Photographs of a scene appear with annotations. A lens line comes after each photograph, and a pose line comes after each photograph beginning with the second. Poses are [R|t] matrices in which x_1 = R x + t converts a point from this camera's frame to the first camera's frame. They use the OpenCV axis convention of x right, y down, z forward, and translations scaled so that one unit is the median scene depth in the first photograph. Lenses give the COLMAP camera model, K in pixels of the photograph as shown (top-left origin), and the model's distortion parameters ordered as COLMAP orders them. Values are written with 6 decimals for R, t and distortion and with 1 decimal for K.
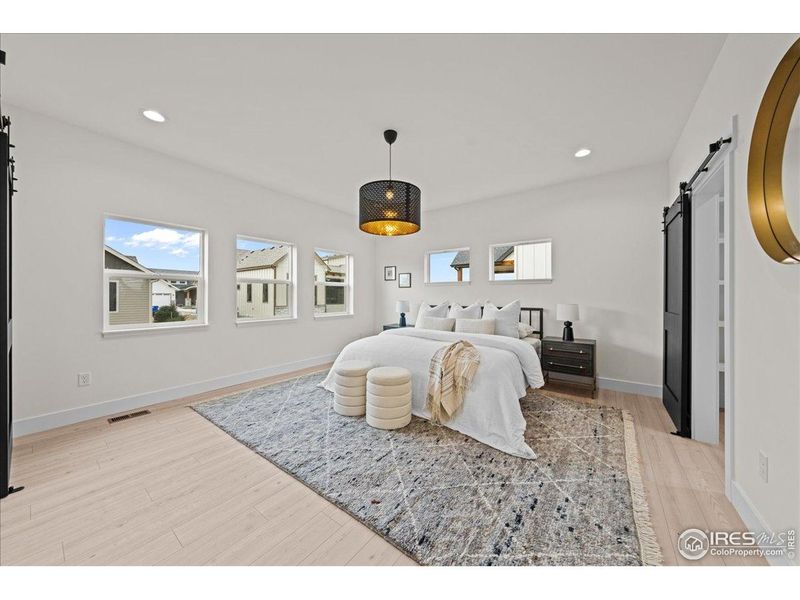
lens RADIAL K [[279.6, 0, 405.0], [0, 279.6, 300.2], [0, 0, 1]] dist [-0.002149, -0.000153]
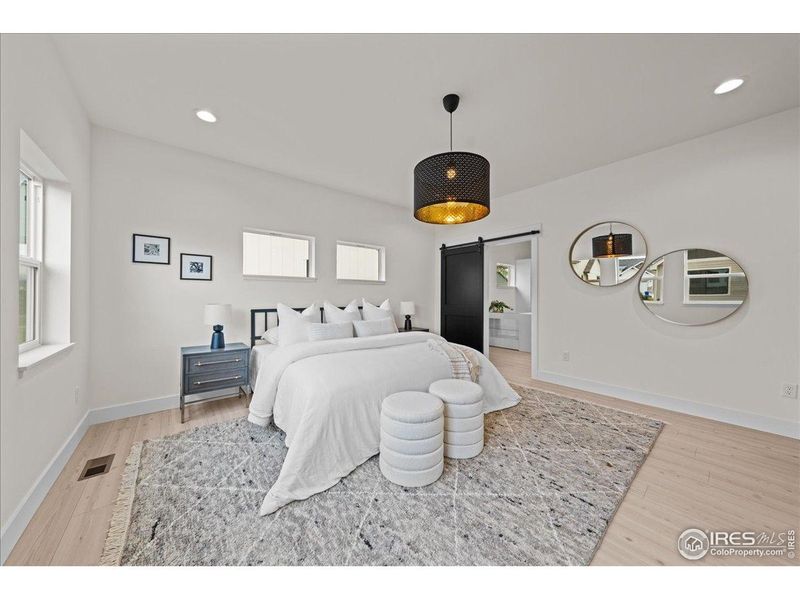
lens RADIAL K [[279.6, 0, 405.8], [0, 279.6, 295.1], [0, 0, 1]] dist [-0.002149, -0.000153]
pose [[0.230383, 0.008126, 0.973066, -0.775362], [0.021888, 0.999669, -0.013530, 0.001038], [-0.972854, 0.024415, 0.230129, 0.824281]]
